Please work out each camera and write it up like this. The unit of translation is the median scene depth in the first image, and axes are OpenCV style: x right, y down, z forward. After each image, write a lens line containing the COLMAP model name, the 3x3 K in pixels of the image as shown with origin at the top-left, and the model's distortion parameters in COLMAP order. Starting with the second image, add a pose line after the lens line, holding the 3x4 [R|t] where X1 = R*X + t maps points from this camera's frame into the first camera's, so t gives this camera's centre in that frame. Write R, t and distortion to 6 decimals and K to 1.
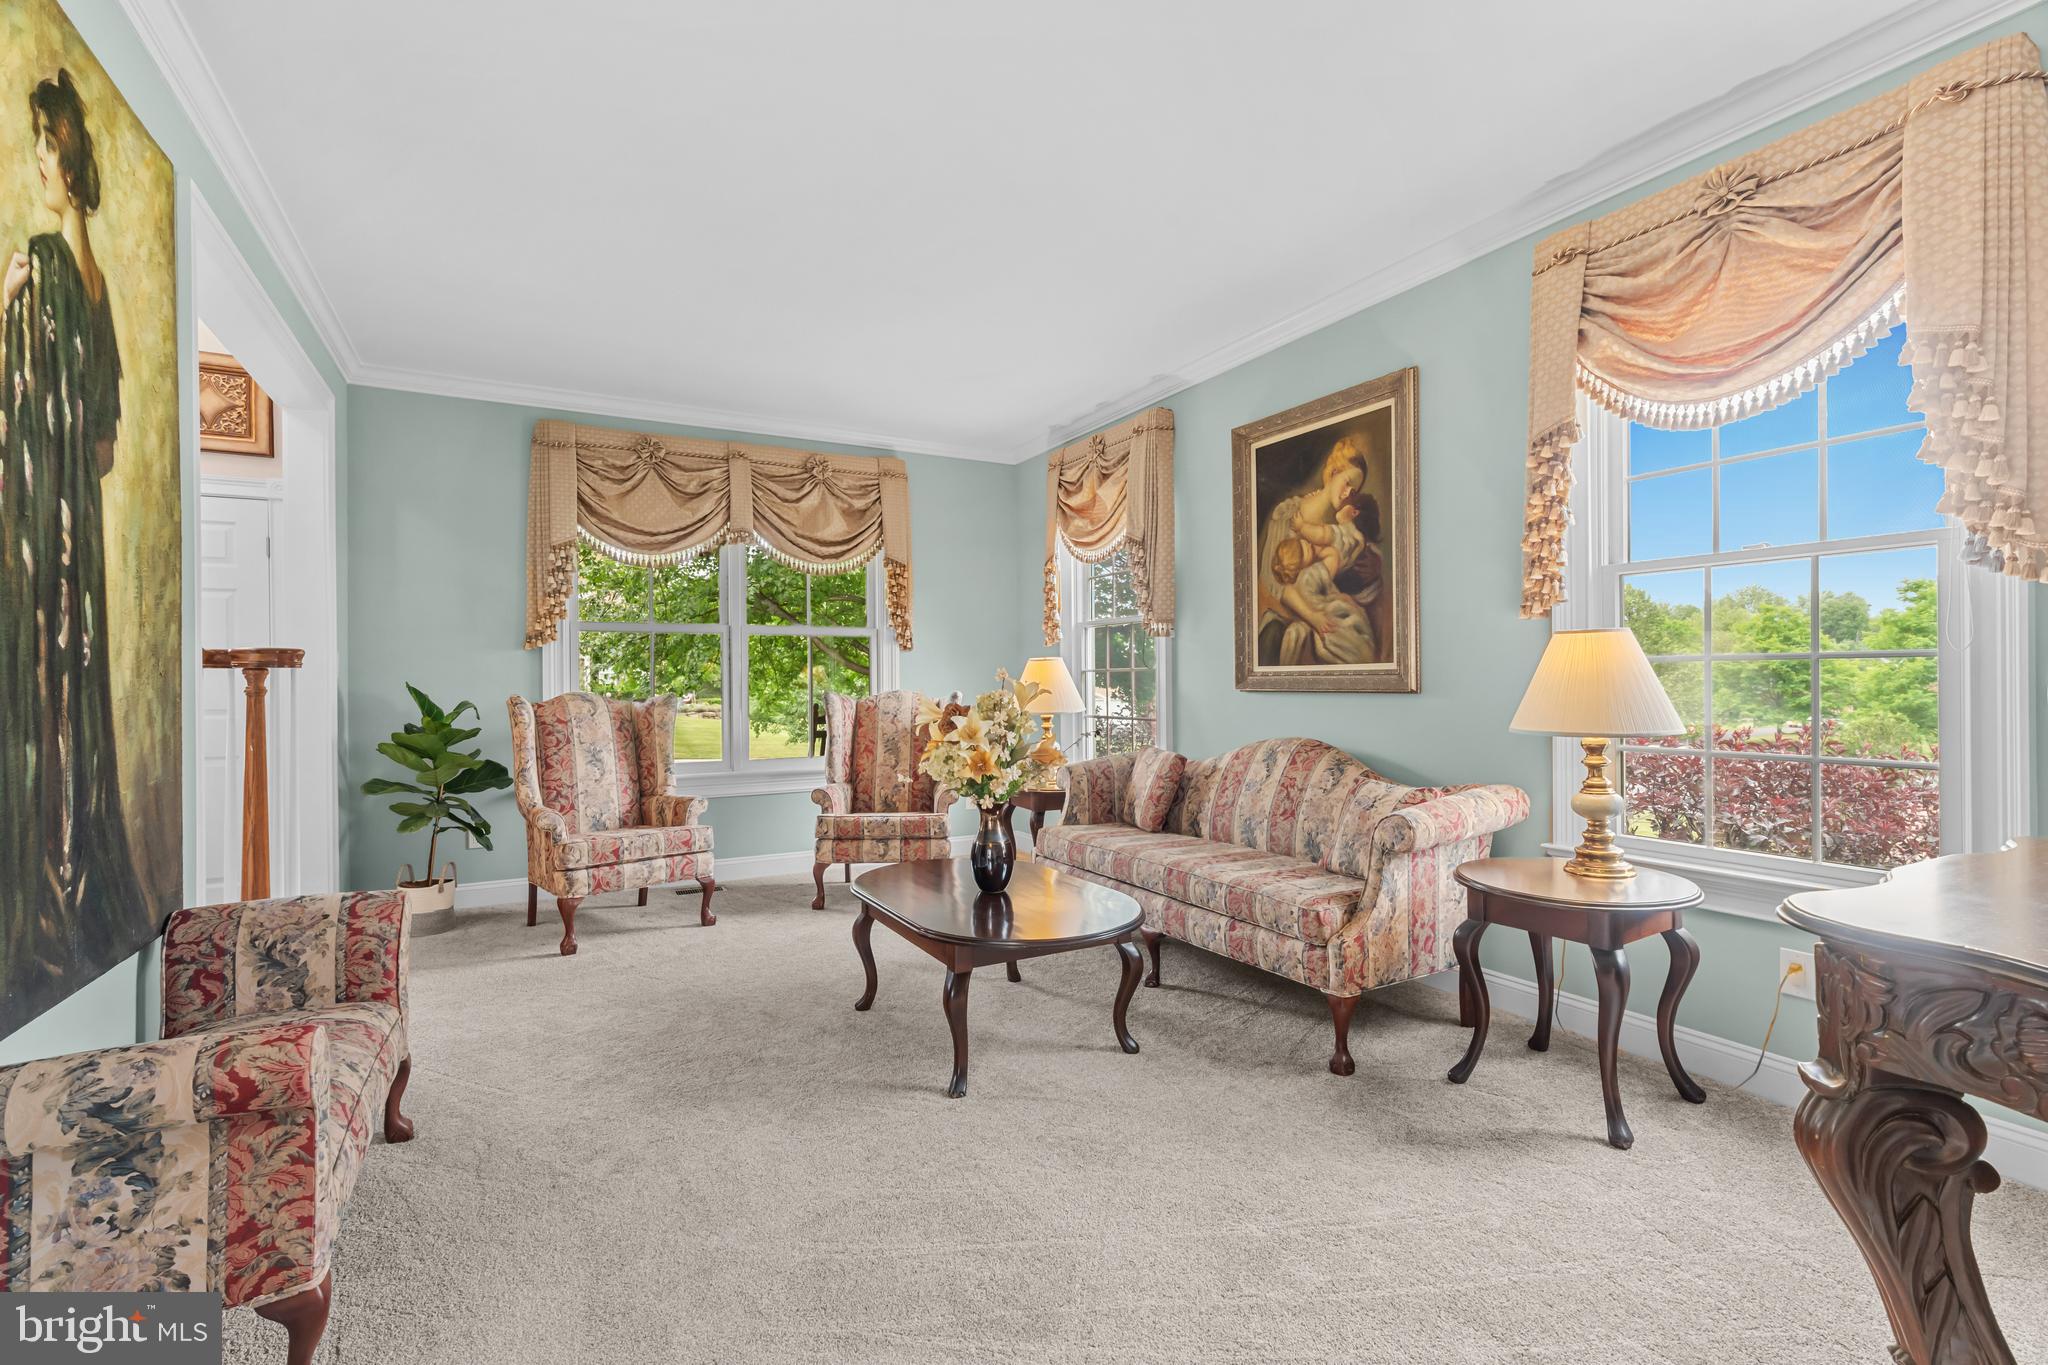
lens RADIAL K [[919.2, 0, 1018.8], [0, 919.2, 681.7], [0, 0, 1]] dist [-0.003986, 0.002328]
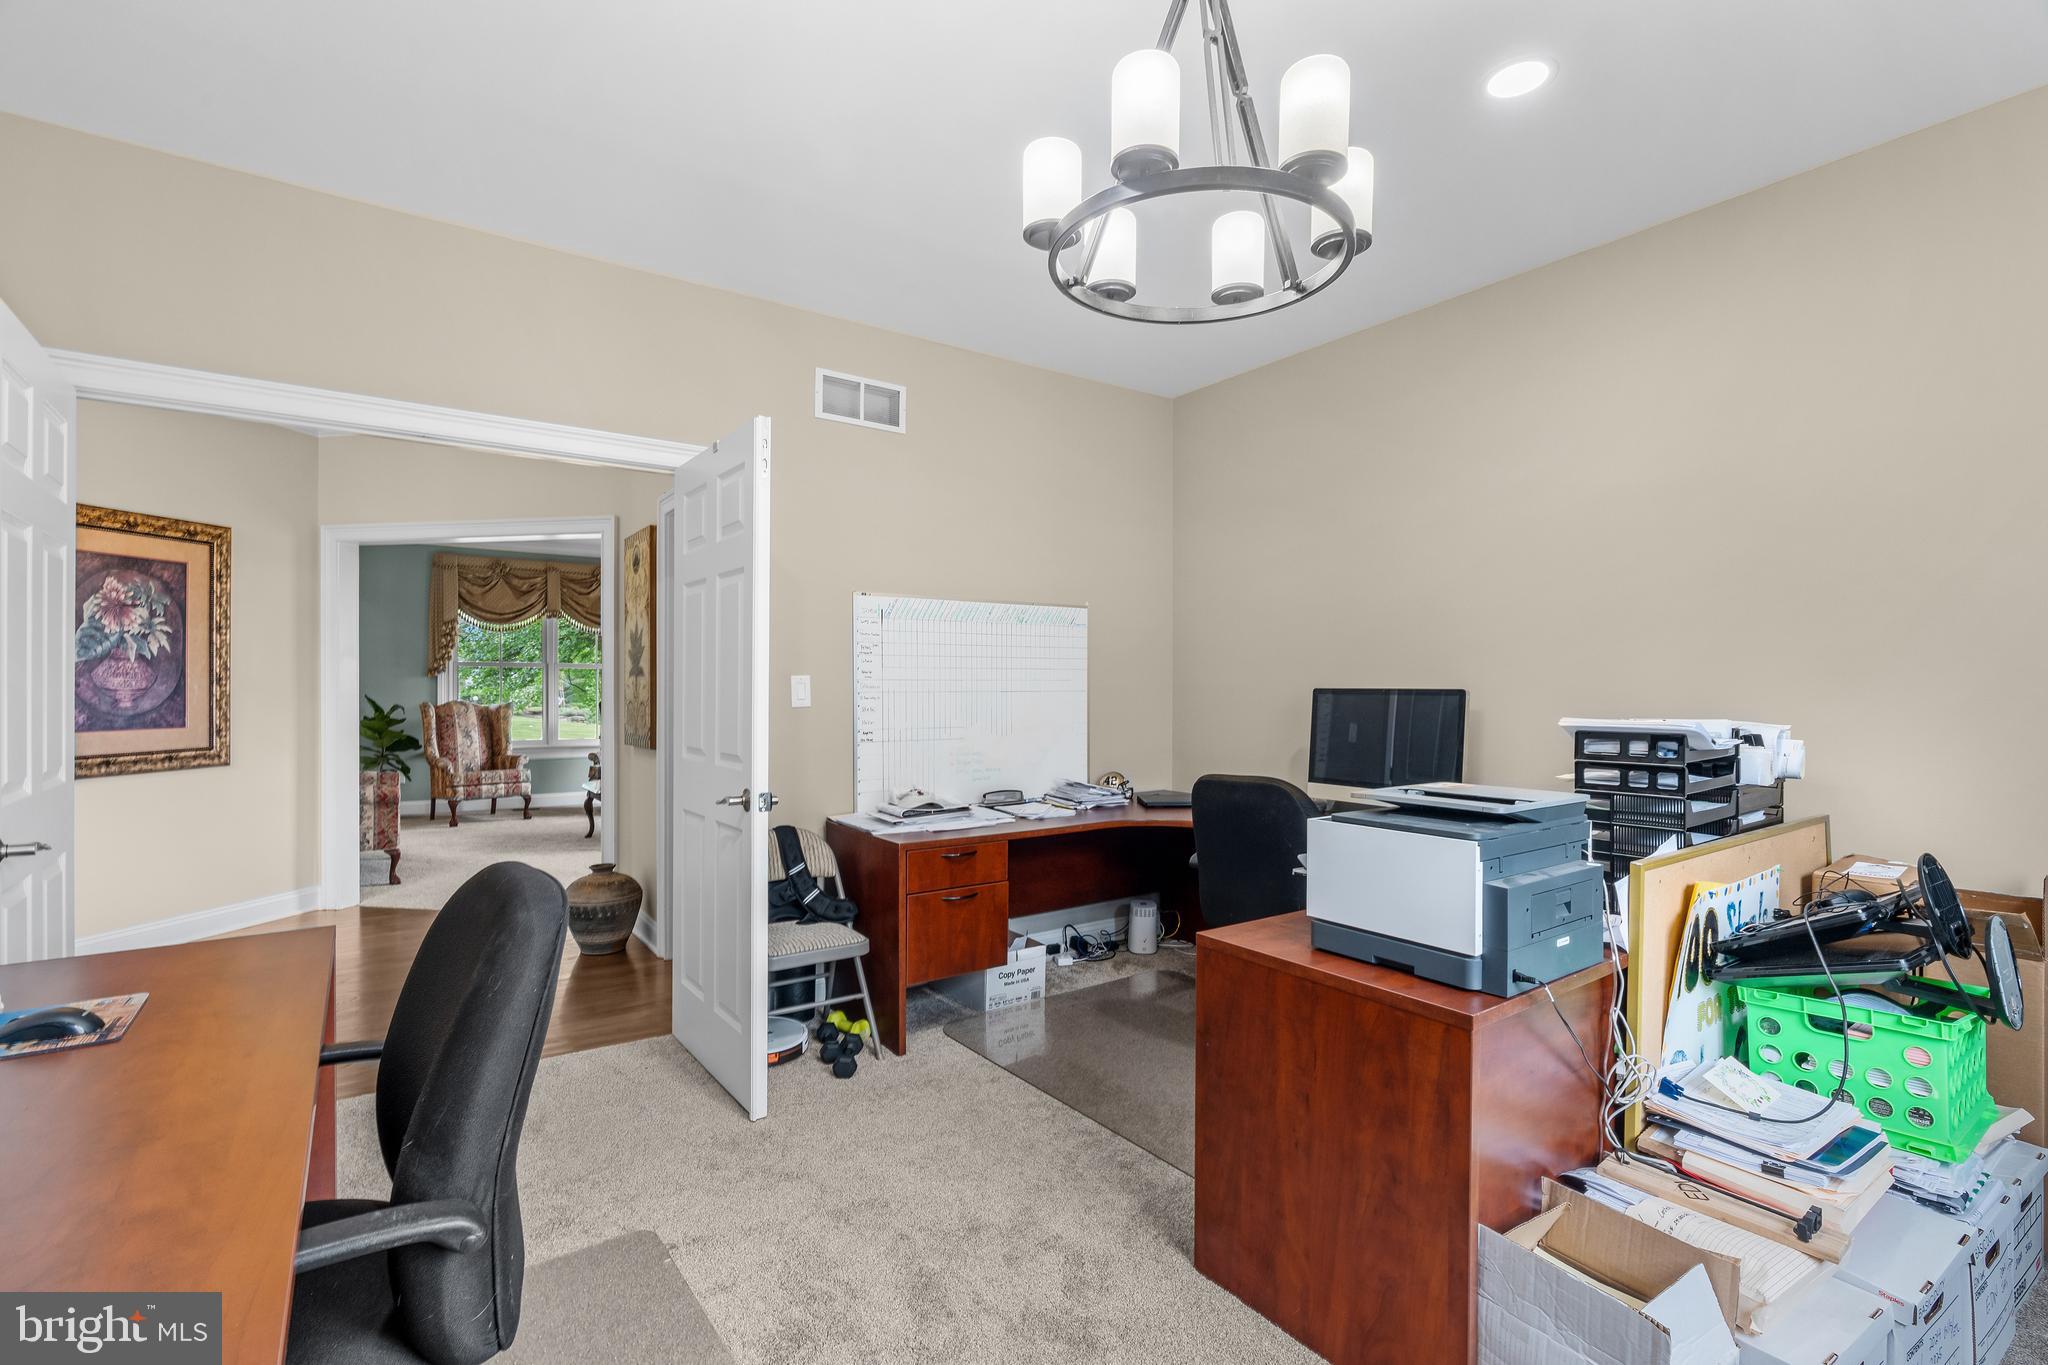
lens RADIAL K [[919.2, 0, 1014.5], [0, 919.2, 687.2], [0, 0, 1]] dist [-0.003986, 0.002328]
pose [[0.993797, 0.009570, 0.110798, 0.474422], [-0.009389, 0.999954, -0.002157, -0.023975], [-0.110814, 0.001104, 0.993841, -1.062686]]
